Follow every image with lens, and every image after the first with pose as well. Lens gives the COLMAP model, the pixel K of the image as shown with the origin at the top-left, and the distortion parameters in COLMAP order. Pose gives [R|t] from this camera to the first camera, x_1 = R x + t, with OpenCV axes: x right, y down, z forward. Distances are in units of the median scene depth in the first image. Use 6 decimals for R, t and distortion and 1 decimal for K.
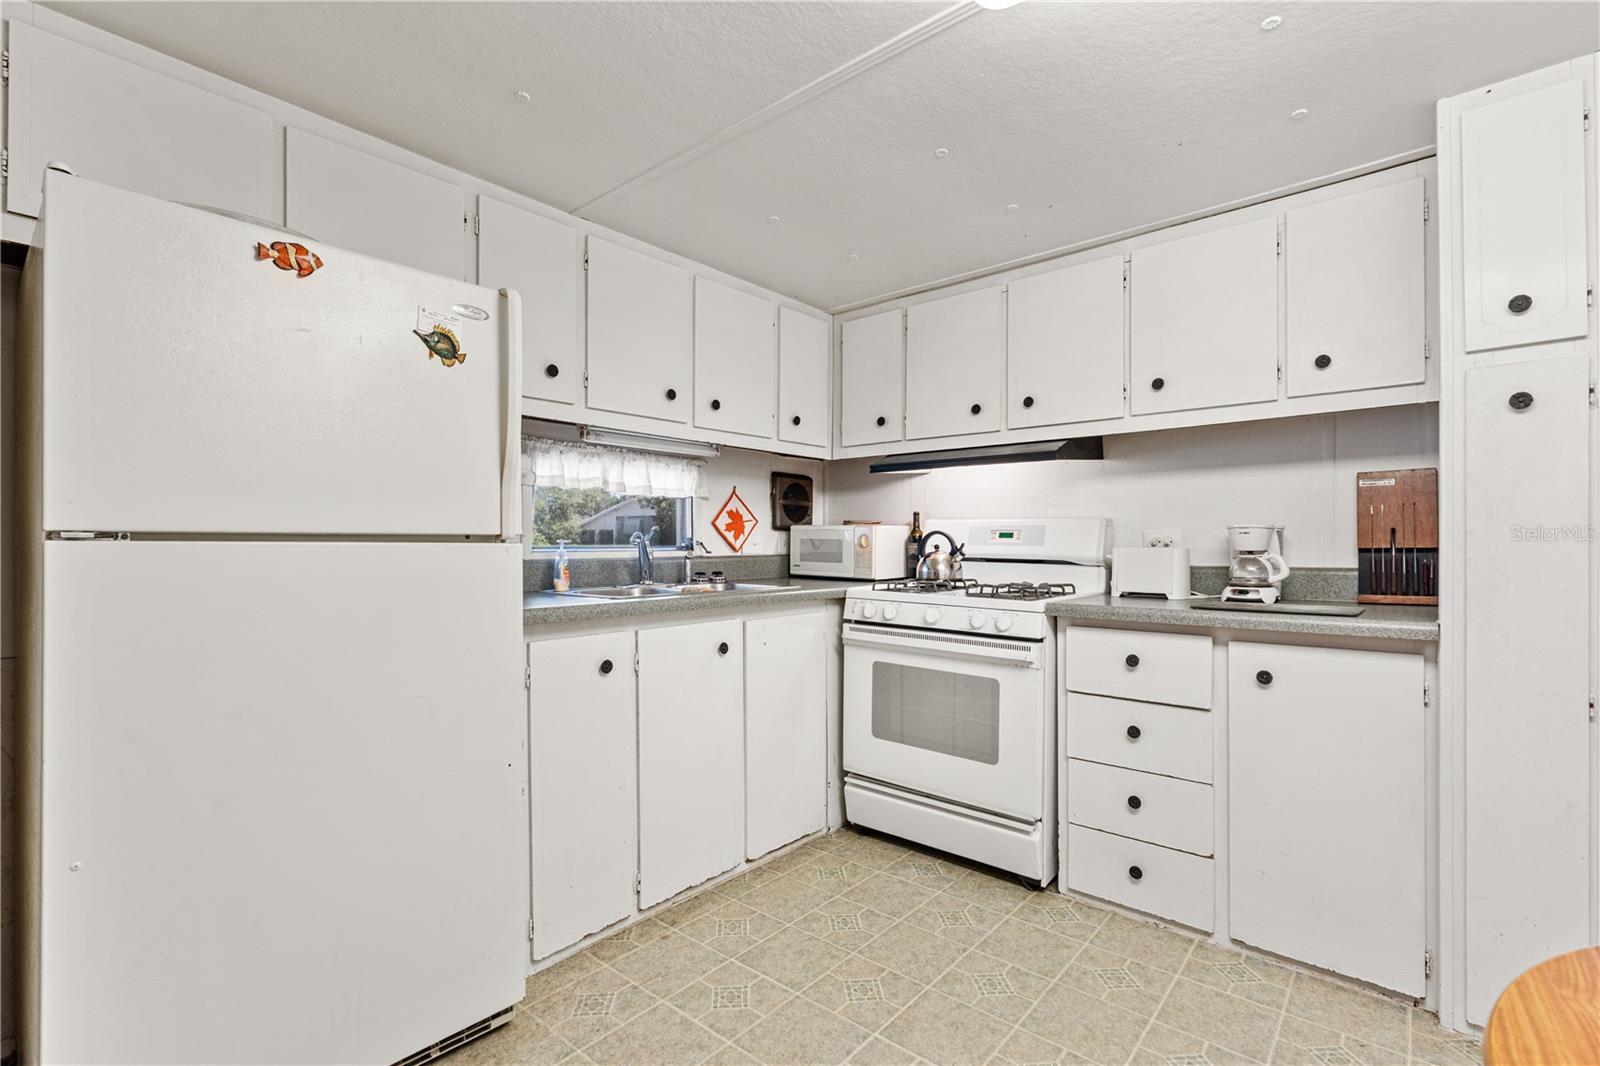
lens RADIAL K [[738.5, 0, 815.8], [0, 738.5, 541.0], [0, 0, 1]] dist [0.004226, 0.000987]
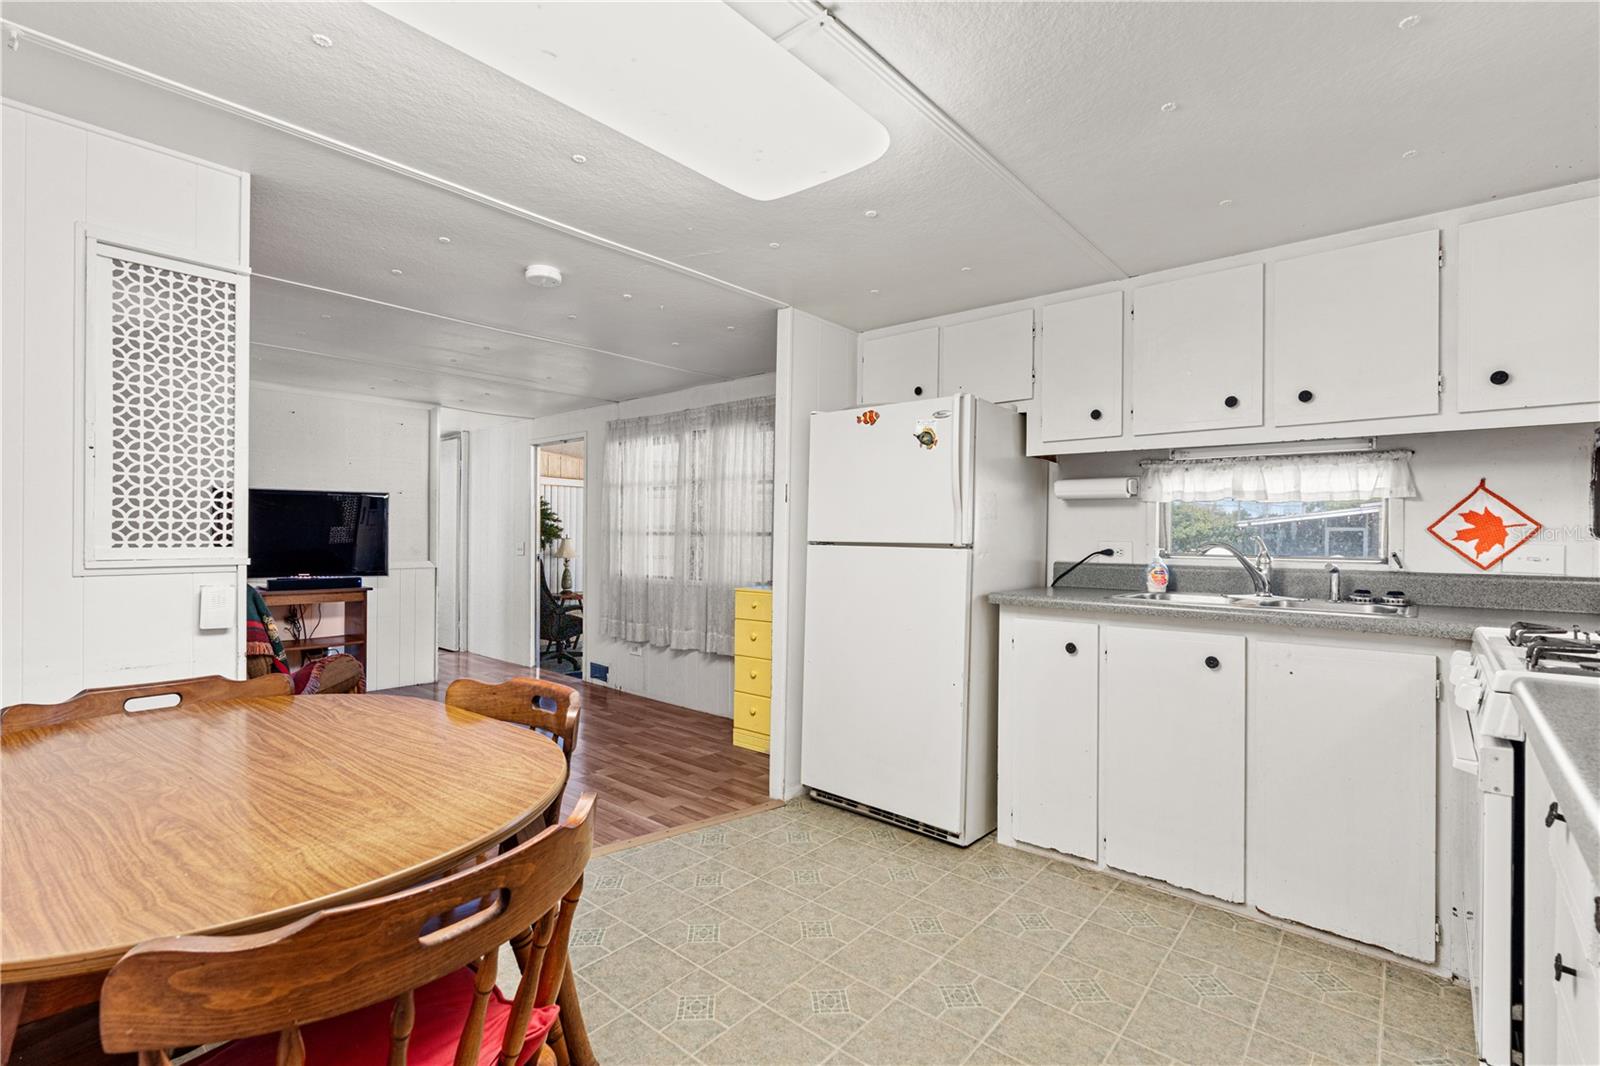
lens RADIAL K [[738.5, 0, 805.4], [0, 738.5, 528.5], [0, 0, 1]] dist [0.004226, 0.000987]
pose [[-0.008235, -0.009575, -0.999920, 0.881891], [-0.007705, 0.999925, -0.009511, -0.017706], [0.999936, 0.007626, -0.008308, 0.491587]]
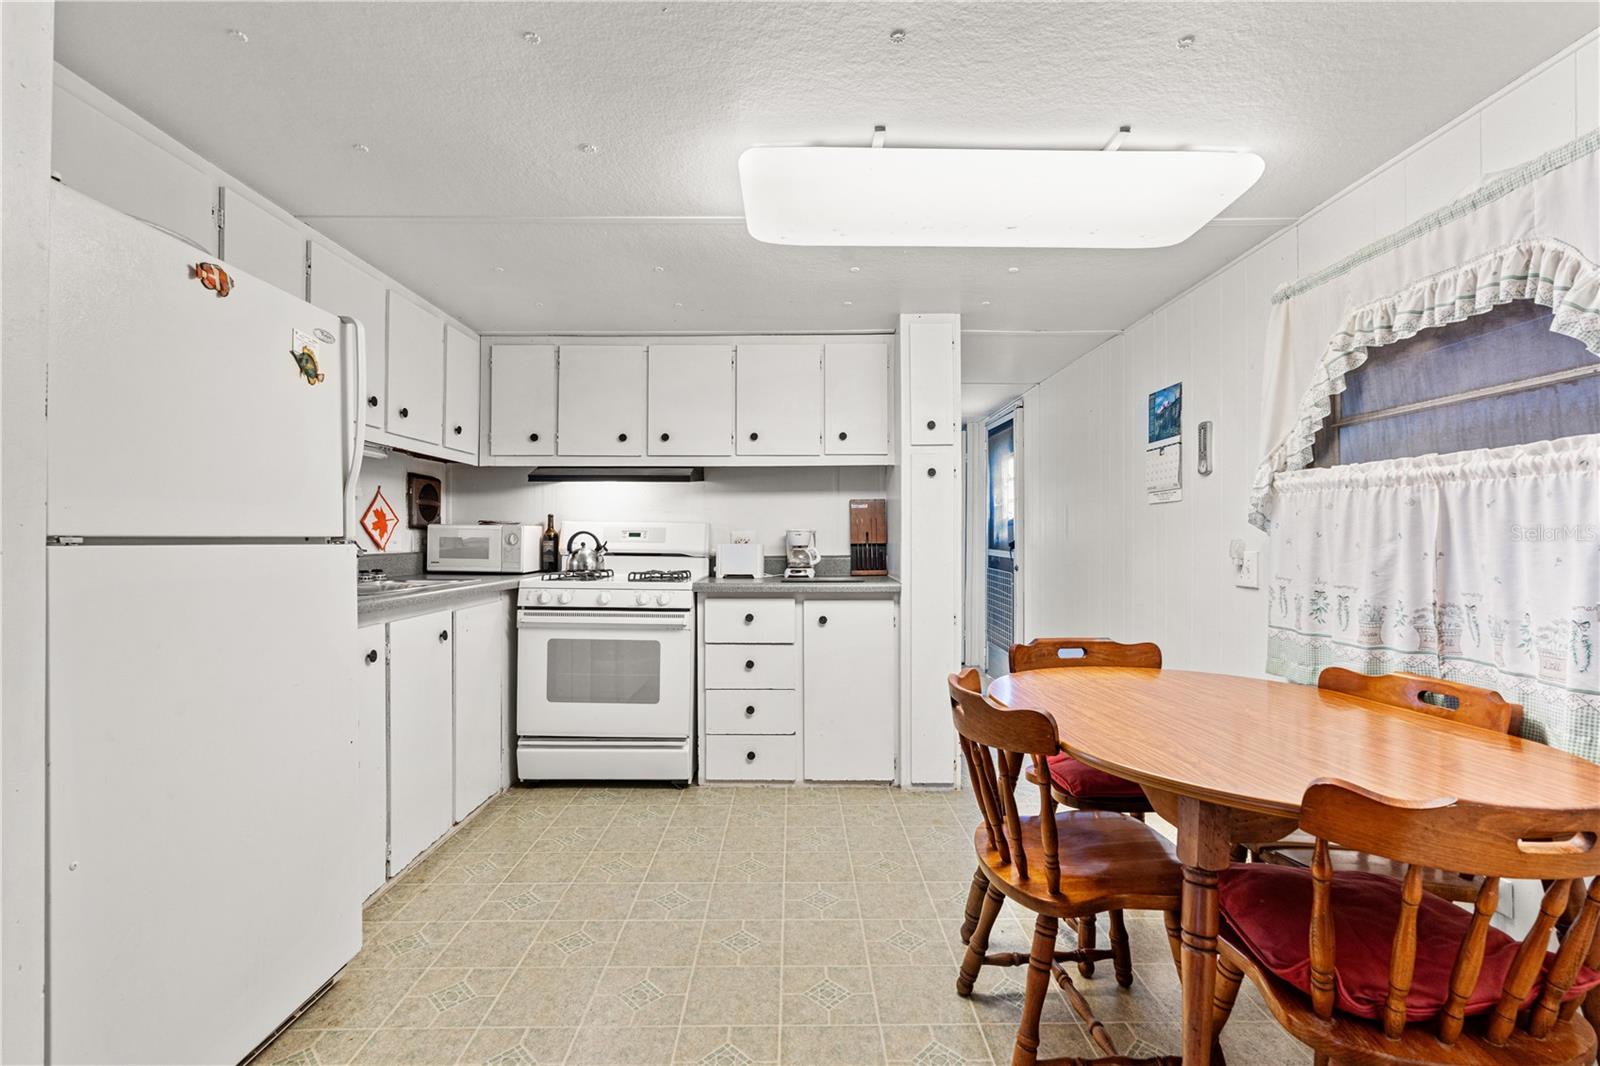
lens RADIAL K [[738.5, 0, 798.9], [0, 738.5, 534.2], [0, 0, 1]] dist [0.004226, 0.000987]
pose [[0.757786, 0.002793, 0.652498, -0.456847], [-0.002290, 0.999996, -0.001621, -0.009010], [-0.652500, -0.000266, 0.757789, -0.210599]]
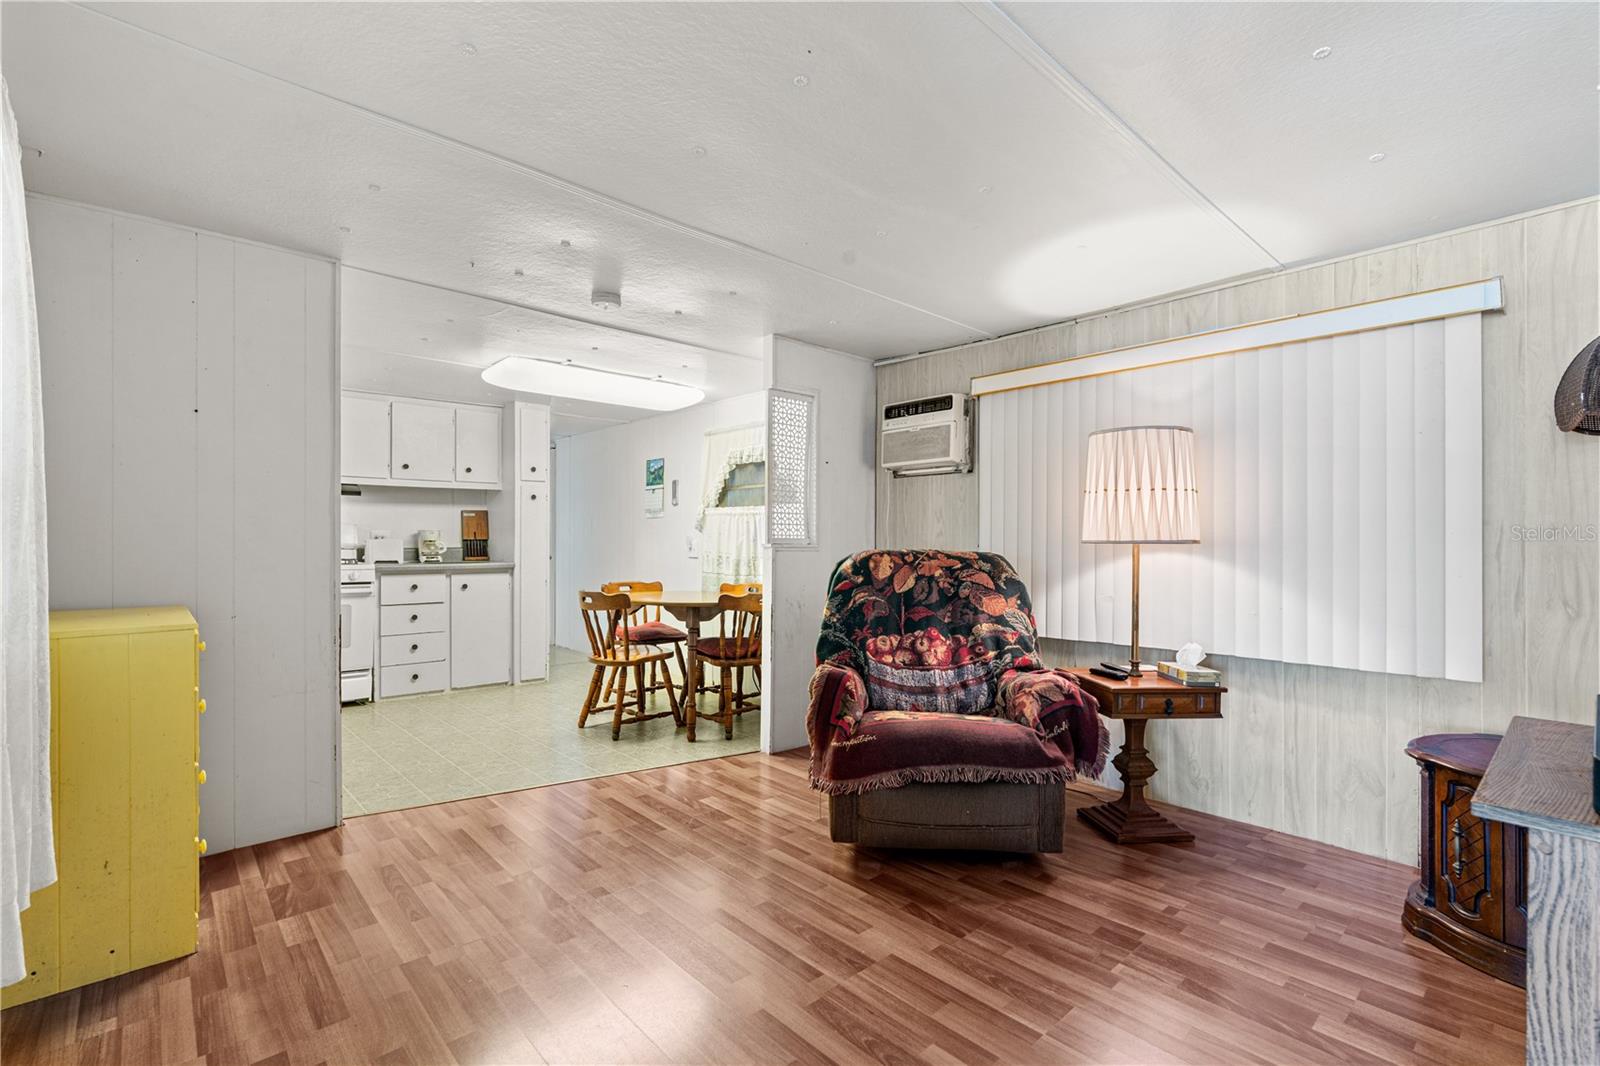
lens RADIAL K [[738.5, 0, 810.7], [0, 738.5, 535.4], [0, 0, 1]] dist [0.004226, 0.000987]
pose [[0.114491, 0.004593, 0.993414, -1.630936], [-0.003291, 0.999986, -0.004244, 0.002573], [-0.993419, -0.002783, 0.114504, -0.481568]]
